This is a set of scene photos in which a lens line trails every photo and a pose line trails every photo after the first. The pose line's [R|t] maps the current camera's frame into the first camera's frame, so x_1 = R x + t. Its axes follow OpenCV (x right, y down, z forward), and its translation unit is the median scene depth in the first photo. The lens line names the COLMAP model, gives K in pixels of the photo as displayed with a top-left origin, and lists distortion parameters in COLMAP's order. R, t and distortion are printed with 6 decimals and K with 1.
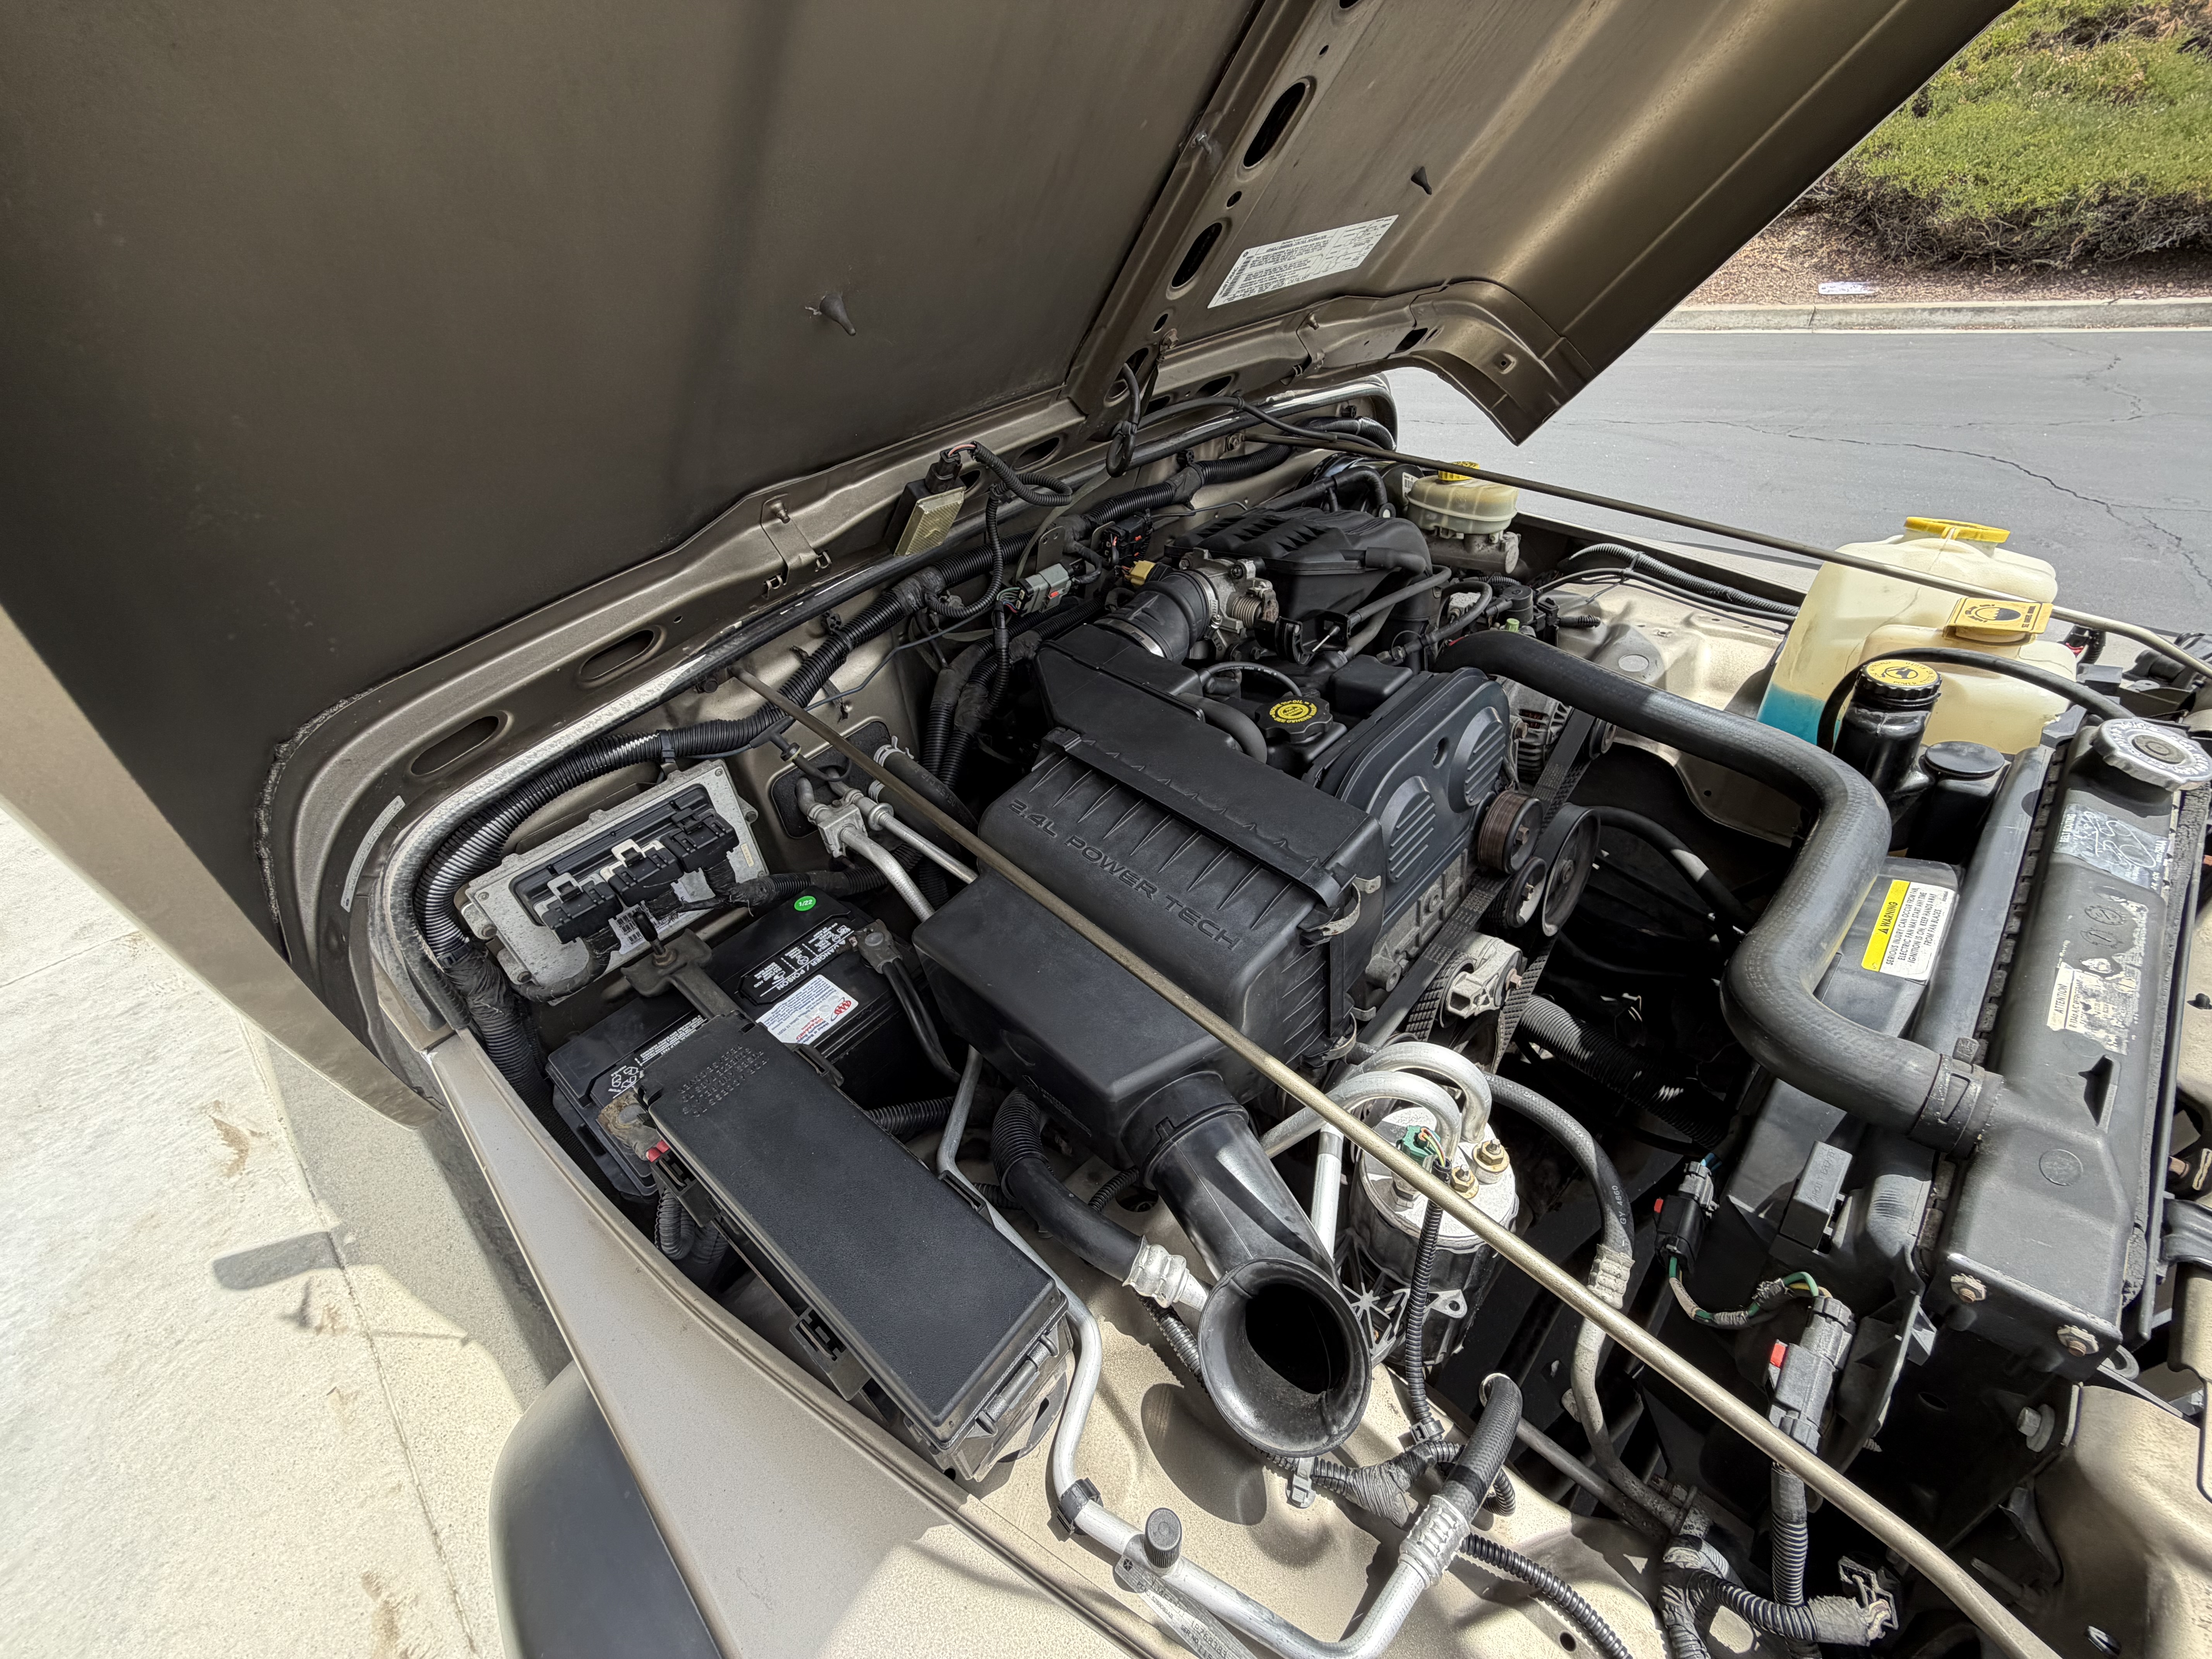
lens RADIAL K [[884.6, 0, 1106.0], [0, 884.6, 829.5], [0, 0, 1]] dist [0.002136, 0.000426]
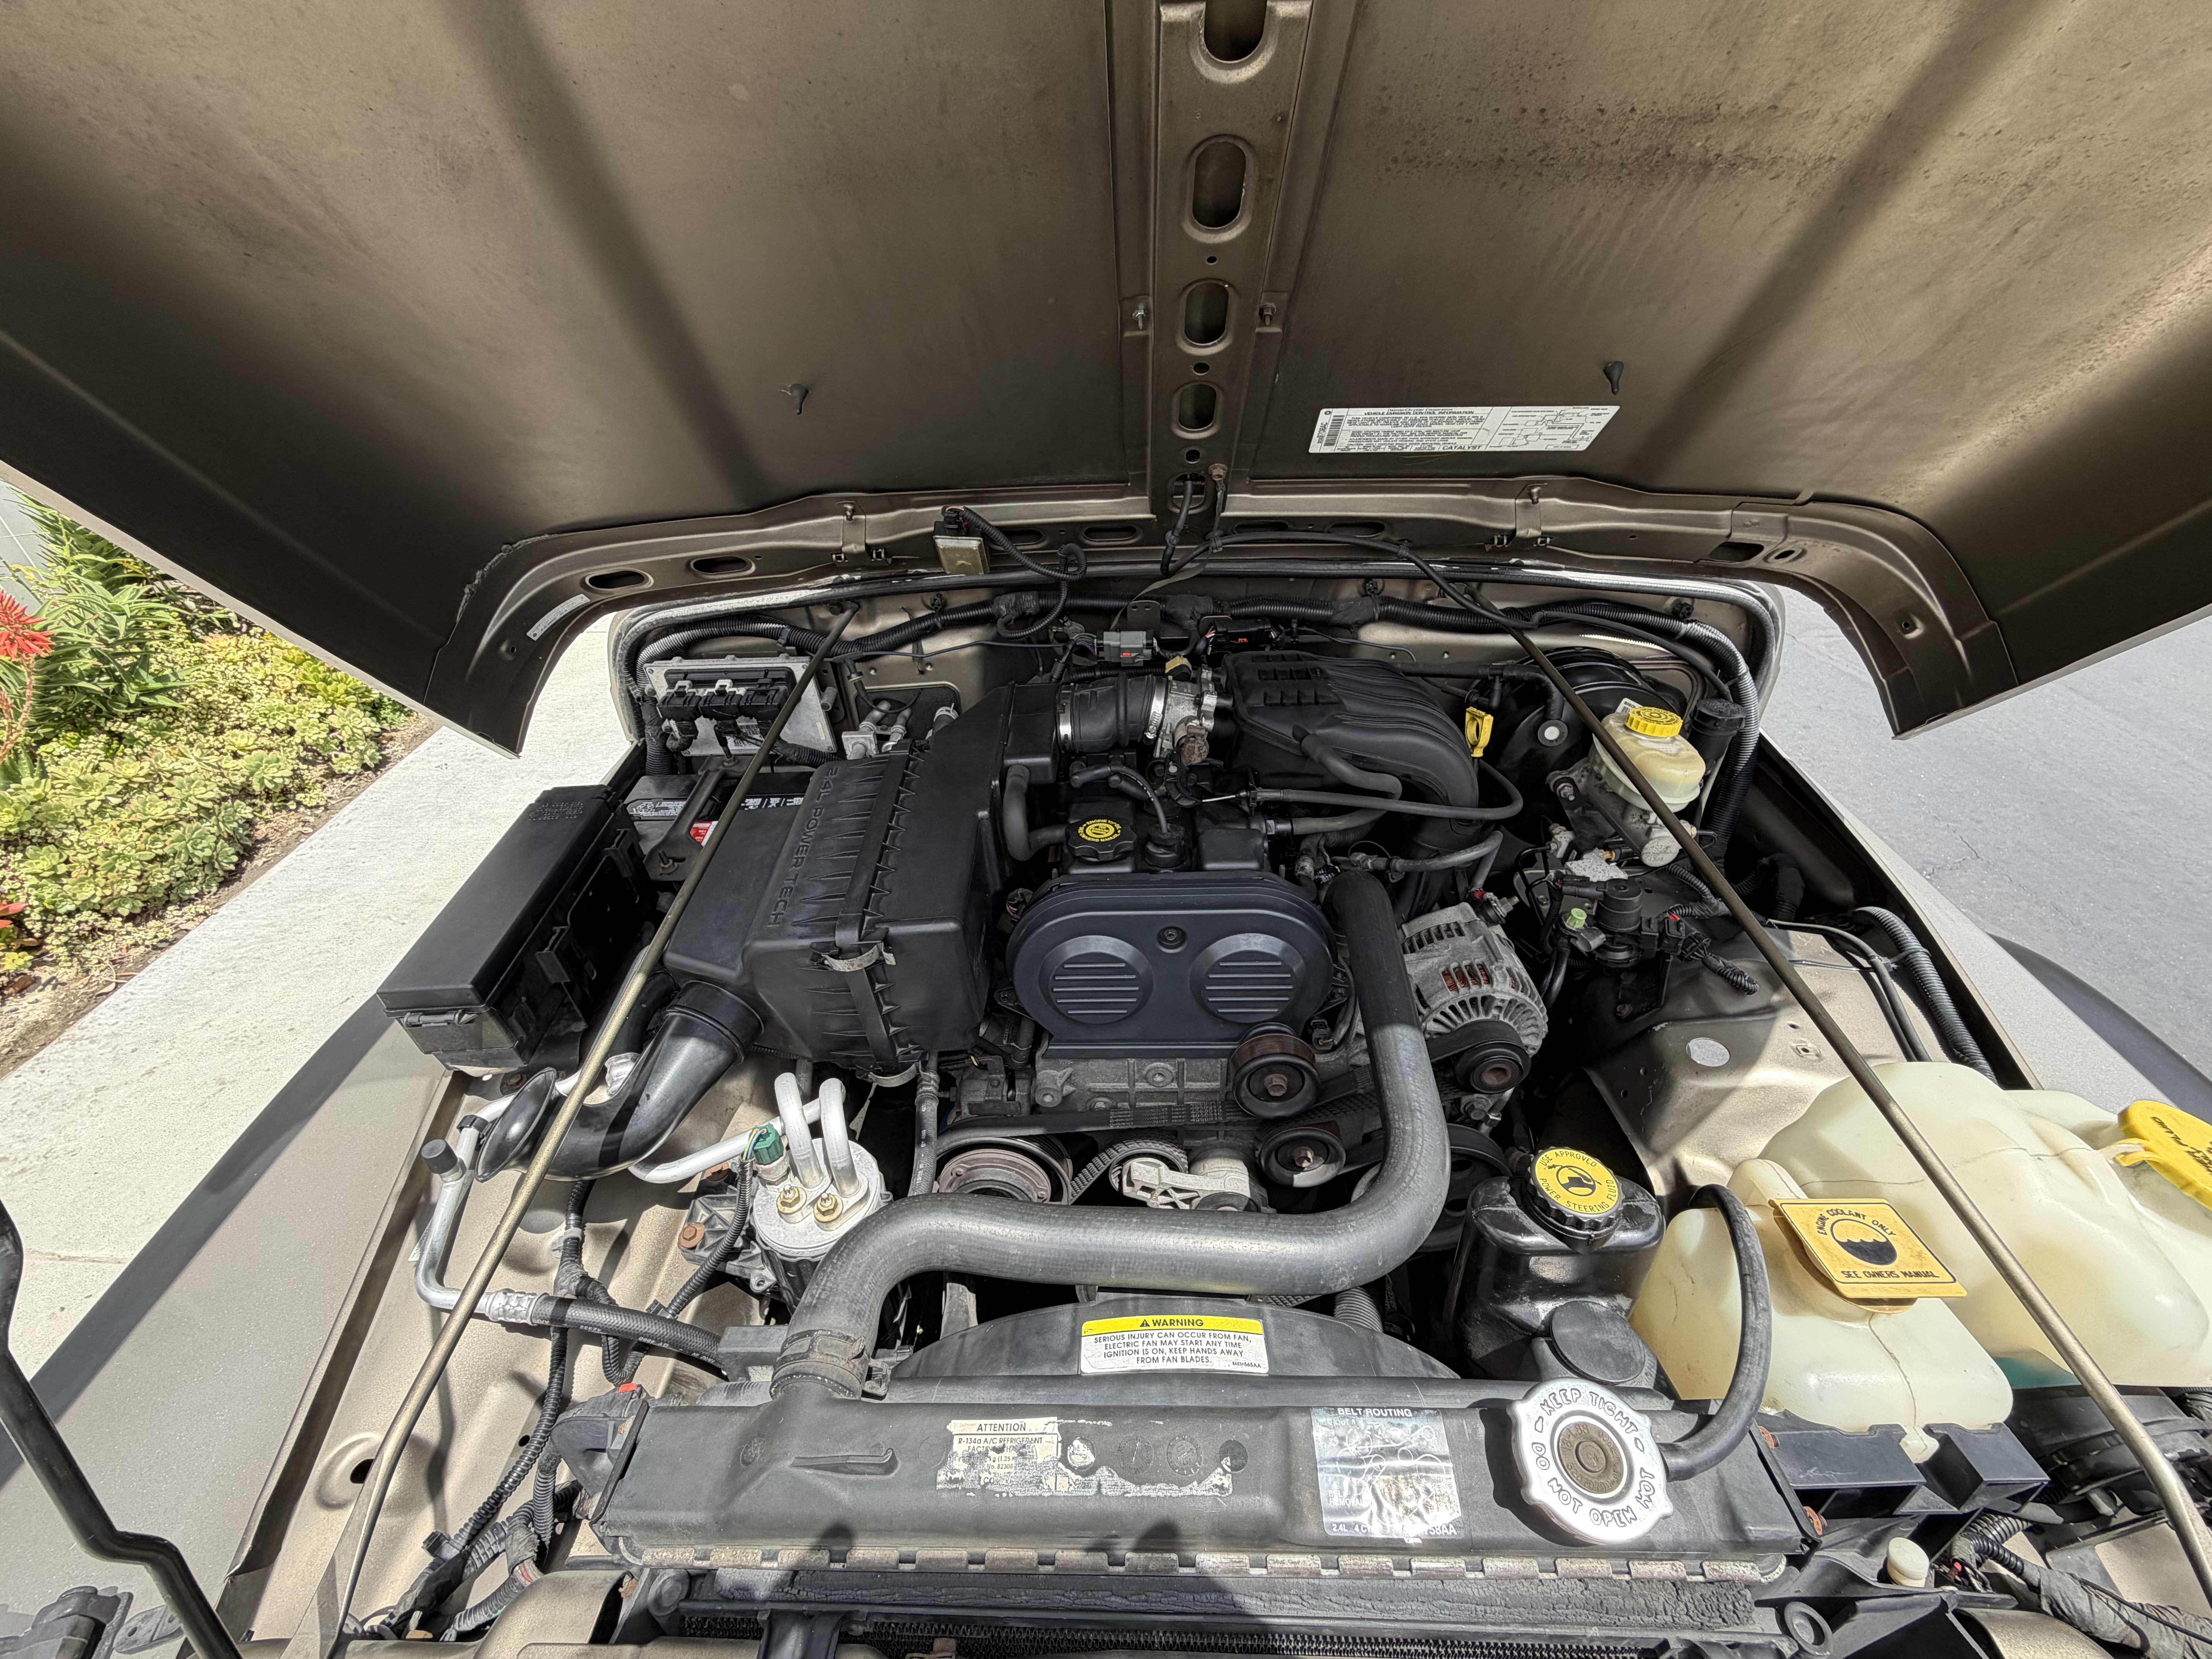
lens RADIAL K [[884.6, 0, 1106.0], [0, 884.6, 829.5], [0, 0, 1]] dist [0.002136, 0.000426]
pose [[0.677911, 0.495934, -0.542667, 0.752328], [-0.485506, 0.856319, 0.176071, -0.308362], [0.552015, 0.144108, 0.821287, 0.125470]]
